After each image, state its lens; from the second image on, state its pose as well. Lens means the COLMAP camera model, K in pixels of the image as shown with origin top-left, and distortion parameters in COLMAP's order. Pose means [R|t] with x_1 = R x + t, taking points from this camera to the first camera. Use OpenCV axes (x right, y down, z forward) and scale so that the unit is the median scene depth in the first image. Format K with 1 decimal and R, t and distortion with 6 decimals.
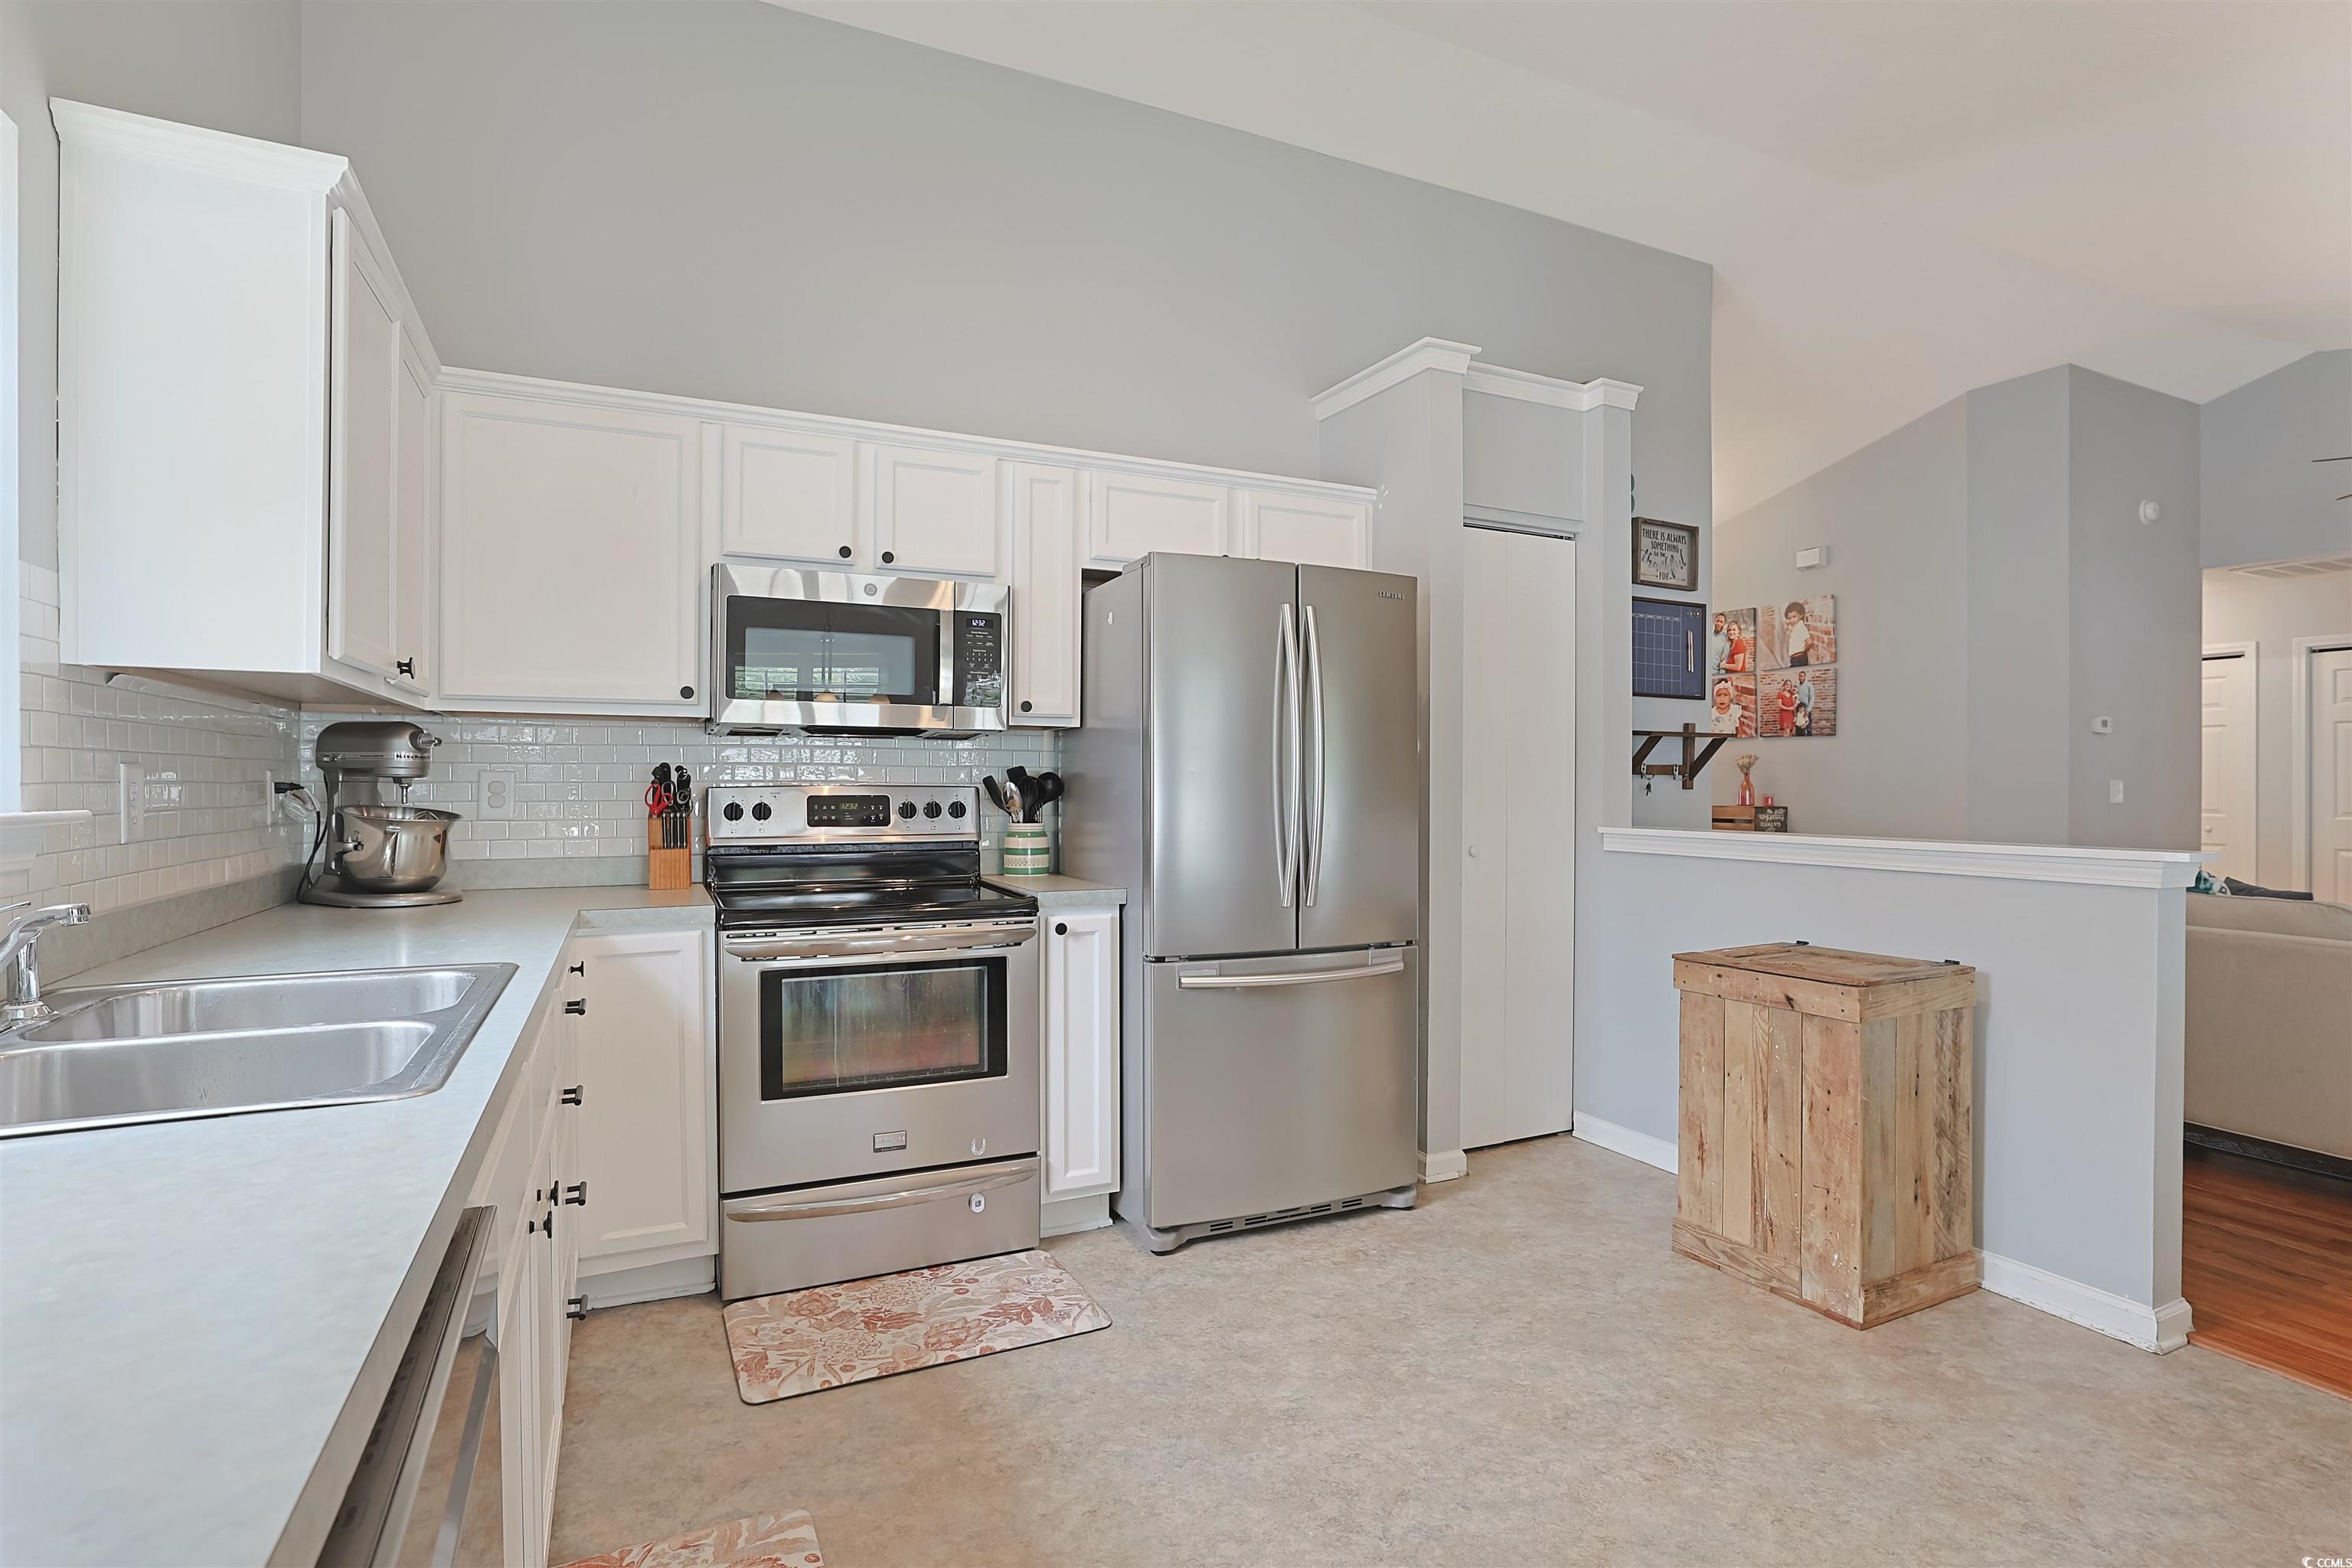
lens RADIAL K [[1216.1, 0, 1176.0], [0, 1216.1, 784.0], [0, 0, 1]] dist [-0.081333, 0.048354]
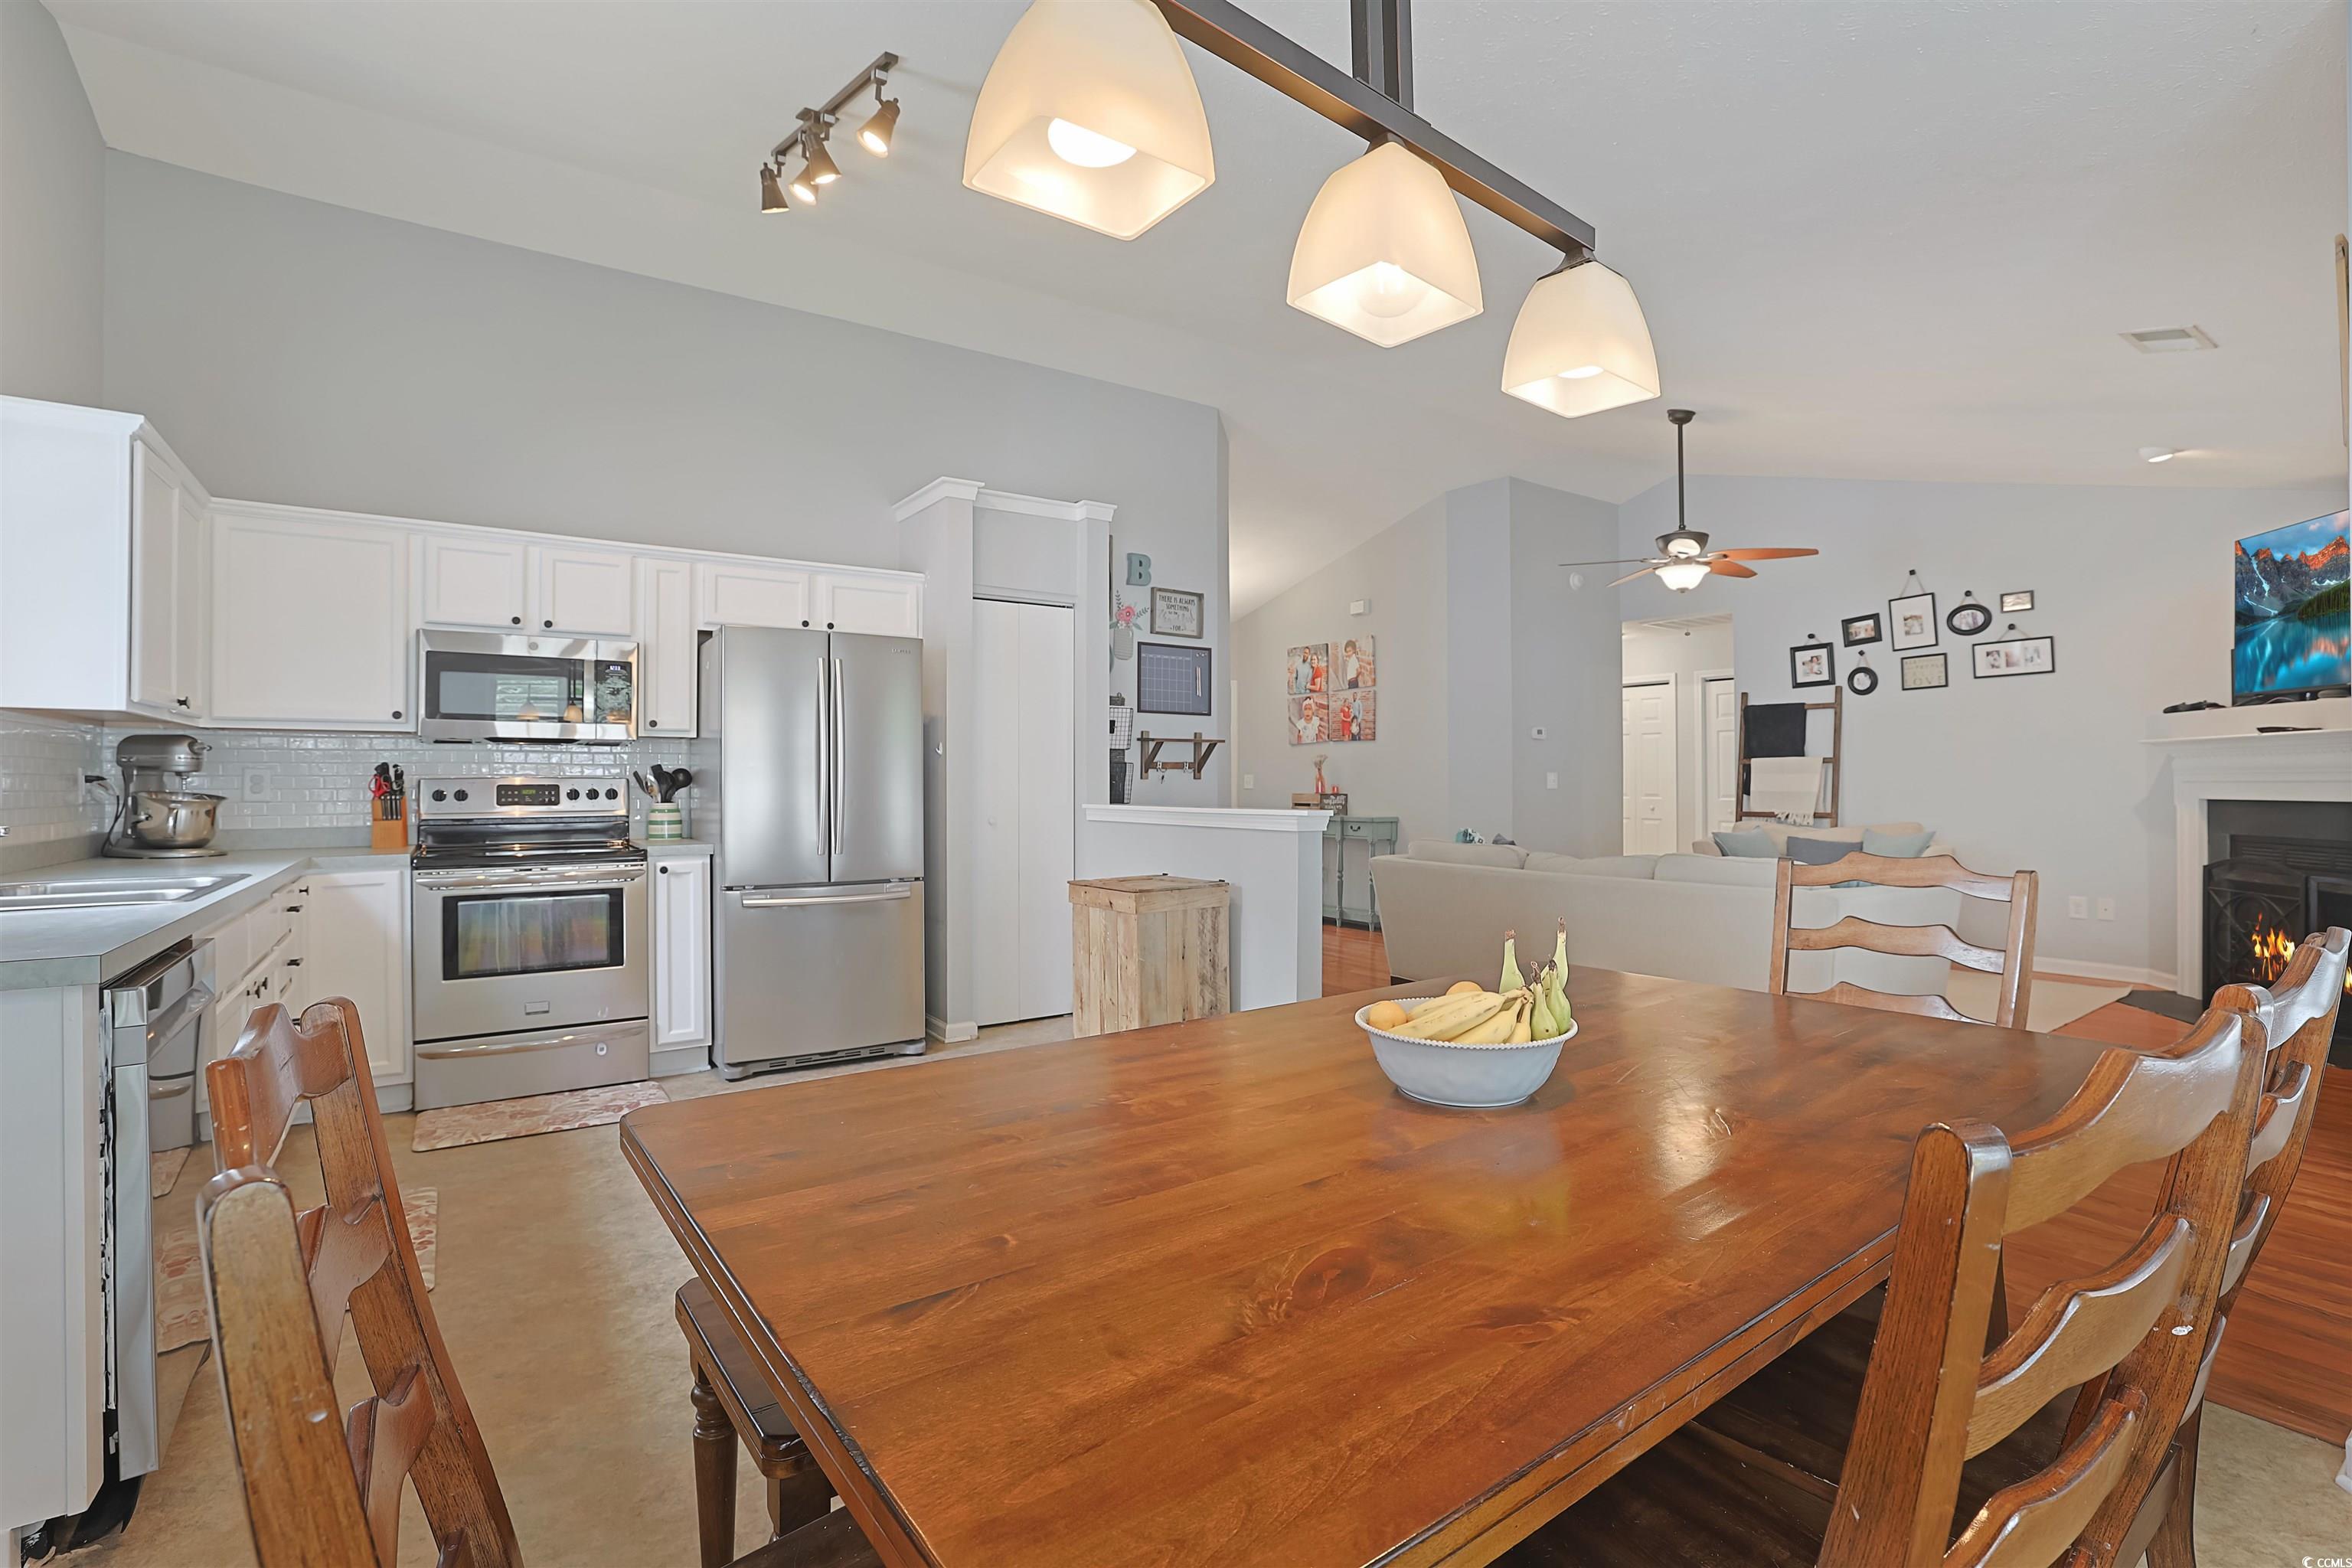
lens RADIAL K [[1094.0, 0, 1174.5], [0, 1094.0, 773.9], [0, 0, 1]] dist [-0.062172, 0.019704]
pose [[0.985011, -0.004328, 0.172436, 0.300224], [0.005514, 0.999964, -0.006396, 0.010371], [-0.172402, 0.007250, 0.985000, -0.445015]]
